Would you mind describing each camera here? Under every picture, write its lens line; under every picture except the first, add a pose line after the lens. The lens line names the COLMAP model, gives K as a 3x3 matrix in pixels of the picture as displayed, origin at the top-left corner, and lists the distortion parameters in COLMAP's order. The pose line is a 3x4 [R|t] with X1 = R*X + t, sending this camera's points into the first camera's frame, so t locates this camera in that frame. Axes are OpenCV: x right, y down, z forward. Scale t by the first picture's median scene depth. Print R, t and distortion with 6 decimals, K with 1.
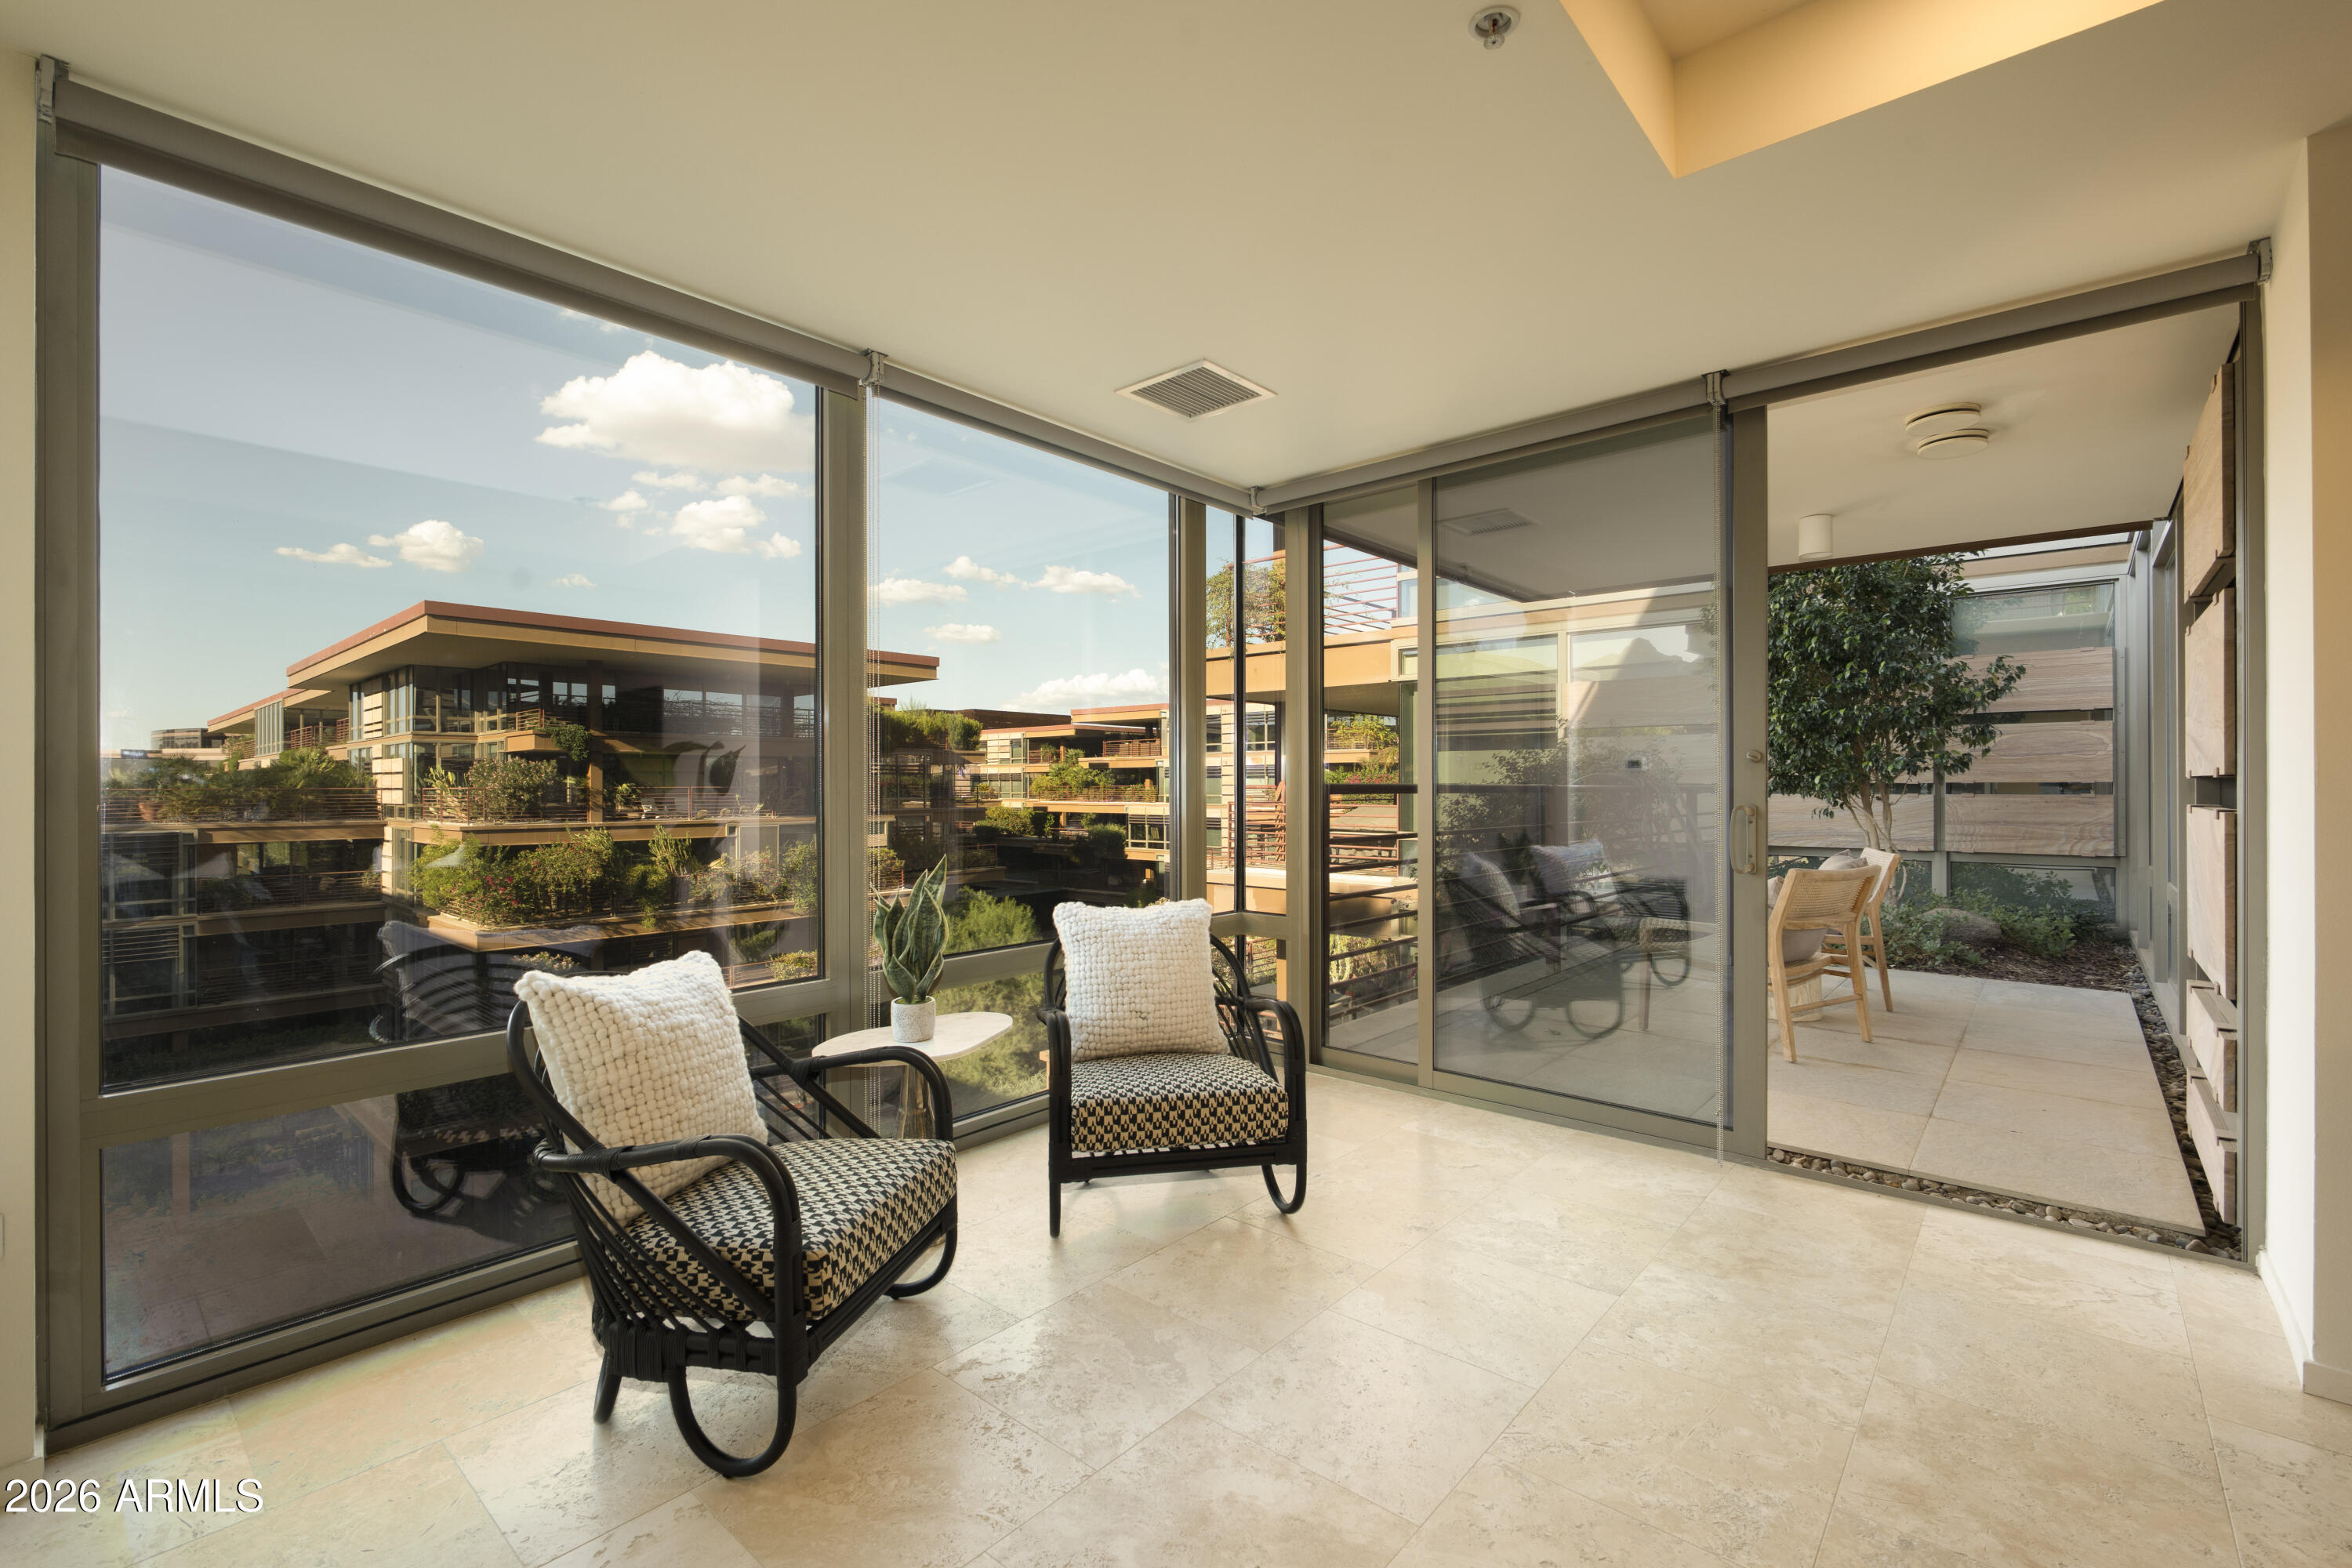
lens RADIAL K [[1019.5, 0, 1165.8], [0, 1019.5, 785.3], [0, 0, 1]] dist [-0.002613, -0.000271]
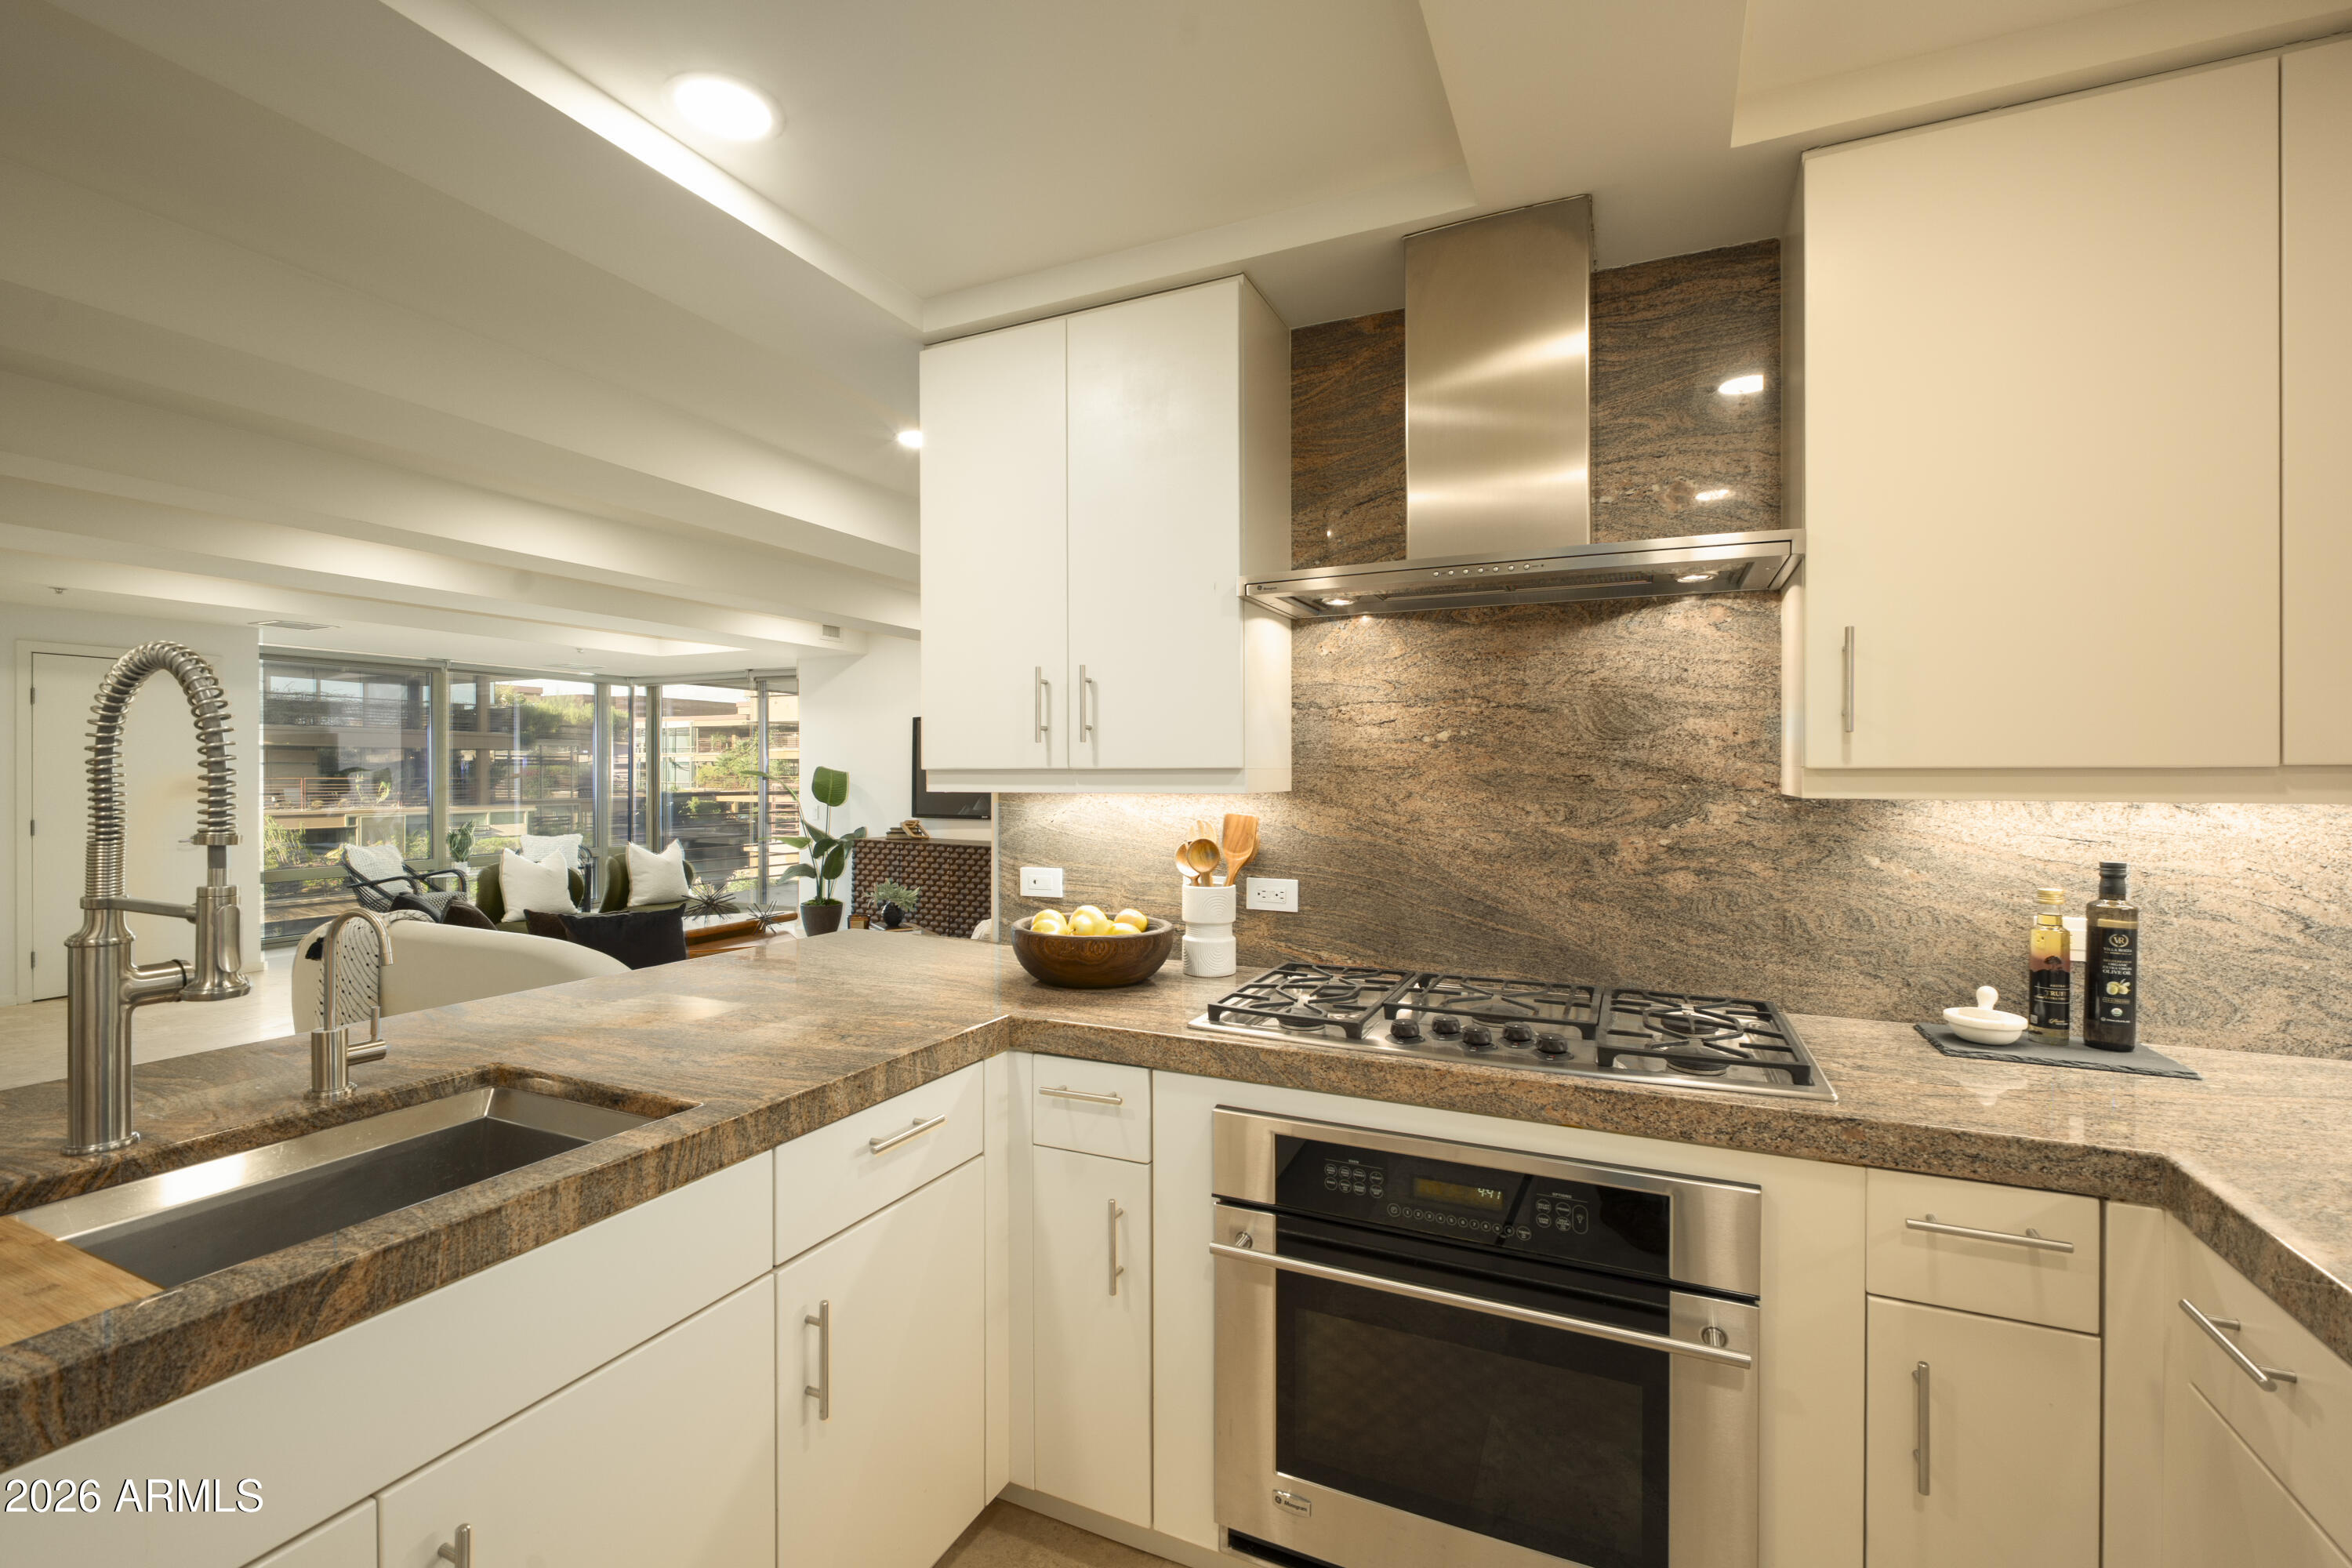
lens RADIAL K [[1021.5, 0, 1169.9], [0, 1021.5, 774.7], [0, 0, 1]] dist [0.000594, -0.000113]
pose [[0.960031, 0.003442, 0.279872, 0.037504], [-0.003842, 0.999992, 0.000878, -0.003193], [-0.279867, -0.001918, 0.960037, -0.102588]]
